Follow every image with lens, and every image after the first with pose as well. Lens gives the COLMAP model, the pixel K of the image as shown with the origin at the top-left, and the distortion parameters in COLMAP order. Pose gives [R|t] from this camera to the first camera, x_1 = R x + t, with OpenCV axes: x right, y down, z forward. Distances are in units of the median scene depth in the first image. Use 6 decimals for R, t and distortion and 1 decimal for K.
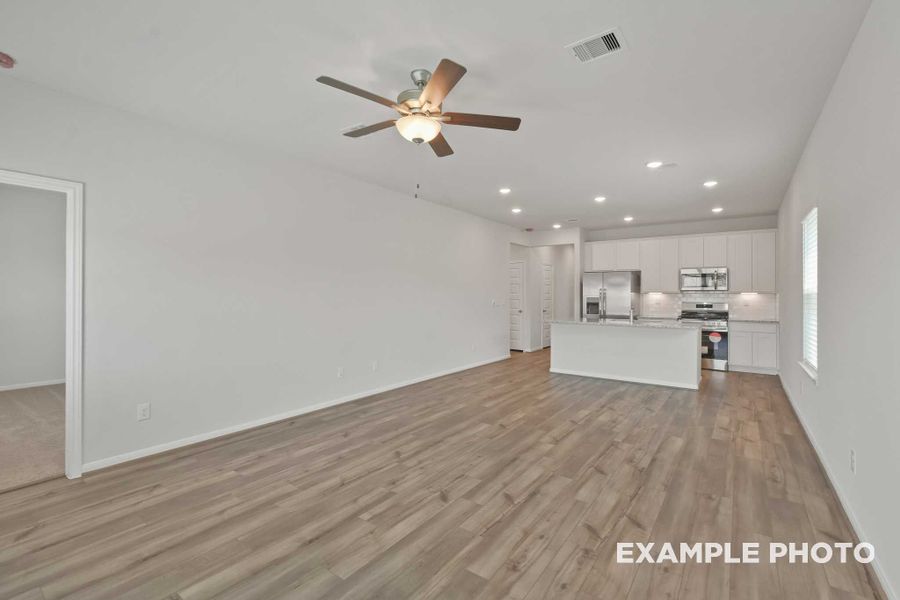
lens RADIAL K [[405.8, 0, 450.4], [0, 405.8, 291.9], [0, 0, 1]] dist [0.003623, -0.000604]
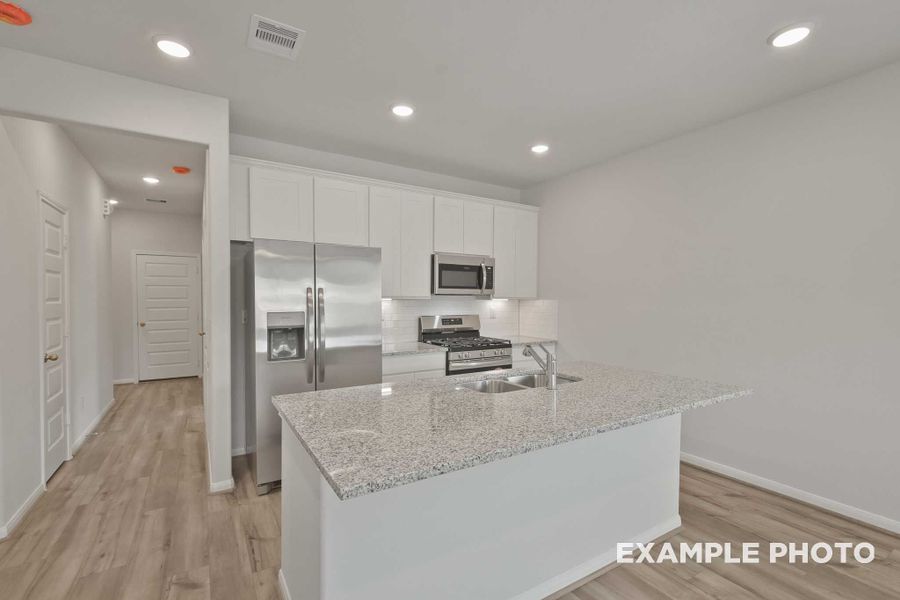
lens RADIAL K [[405.8, 0, 449.4], [0, 405.8, 308.2], [0, 0, 1]] dist [0.003623, -0.000604]
pose [[0.380446, -0.024219, 0.924486, 0.095762], [-0.010513, 0.999479, 0.030510, -0.001562], [-0.924743, -0.021326, 0.379993, 0.852218]]
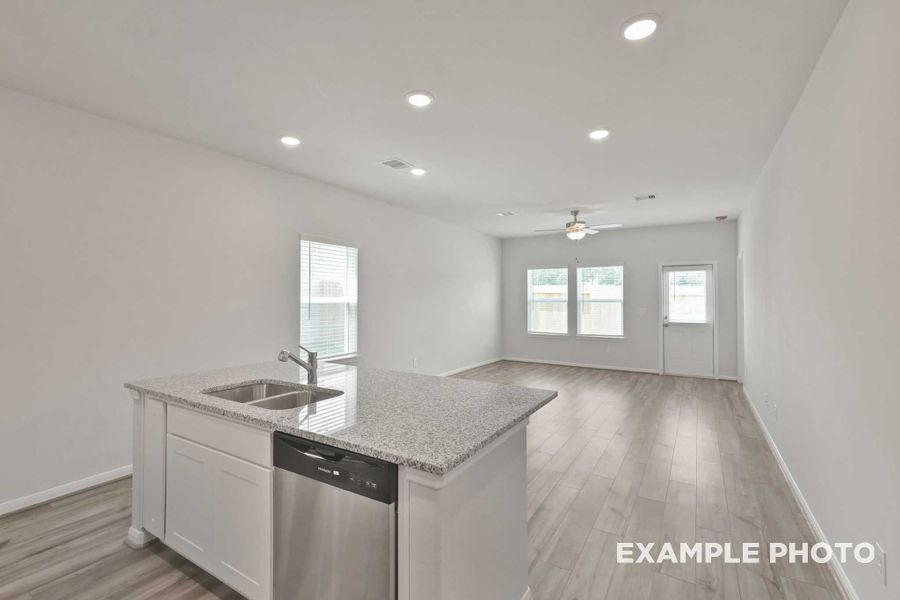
lens RADIAL K [[405.8, 0, 449.0], [0, 405.8, 295.1], [0, 0, 1]] dist [0.003623, -0.000604]
pose [[-0.996971, -0.006440, -0.077505, 0.316084], [-0.005167, 0.999849, -0.016612, -0.000580], [0.077600, -0.016161, -0.996854, 1.237037]]
